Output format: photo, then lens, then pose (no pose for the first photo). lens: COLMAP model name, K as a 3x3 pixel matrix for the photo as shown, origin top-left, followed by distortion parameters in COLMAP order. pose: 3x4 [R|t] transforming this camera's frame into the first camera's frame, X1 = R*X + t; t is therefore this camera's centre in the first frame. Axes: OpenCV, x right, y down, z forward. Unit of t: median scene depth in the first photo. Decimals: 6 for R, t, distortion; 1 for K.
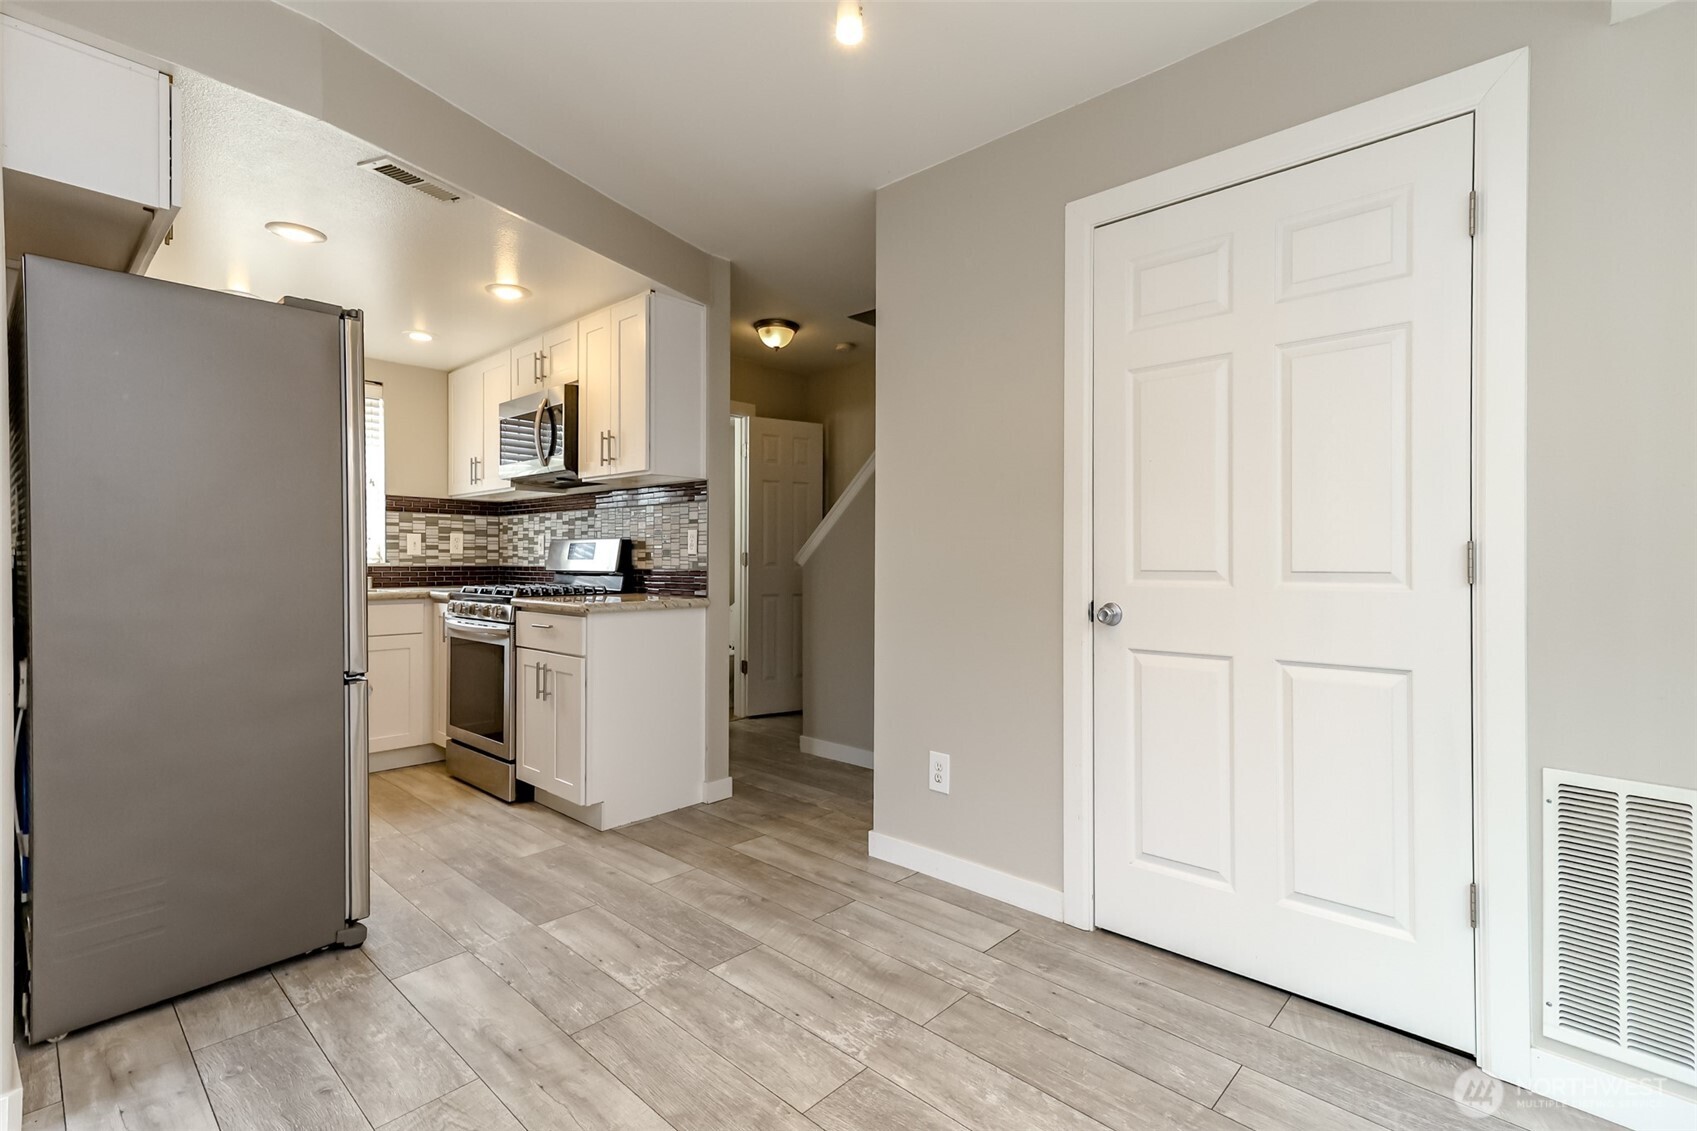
lens RADIAL K [[786.4, 0, 864.8], [0, 786.4, 555.7], [0, 0, 1]] dist [0.021366, 0.000077]
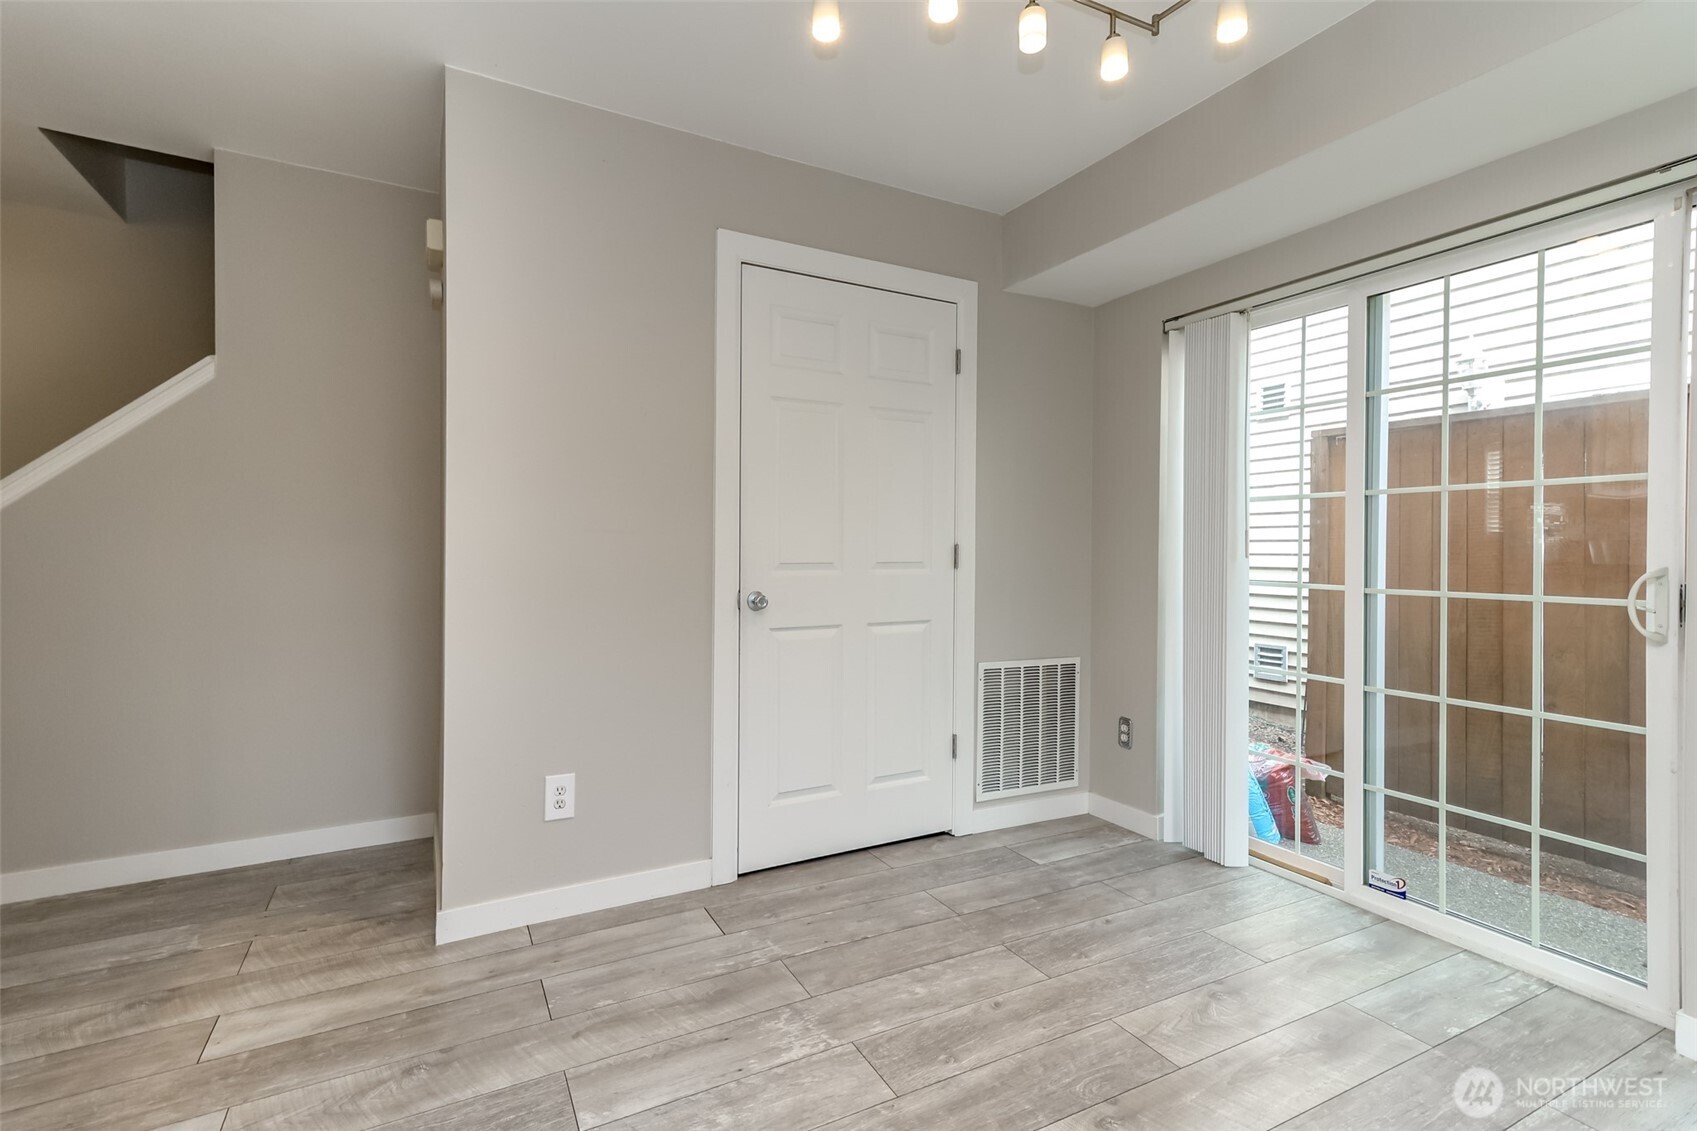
lens RADIAL K [[767.3, 0, 847.0], [0, 767.3, 554.8], [0, 0, 1]] dist [0.023637, -0.002155]
pose [[0.327245, -0.002398, 0.944936, -0.512209], [-0.014504, 0.999866, 0.007560, 0.001174], [-0.944828, -0.016179, 0.327167, 0.369781]]
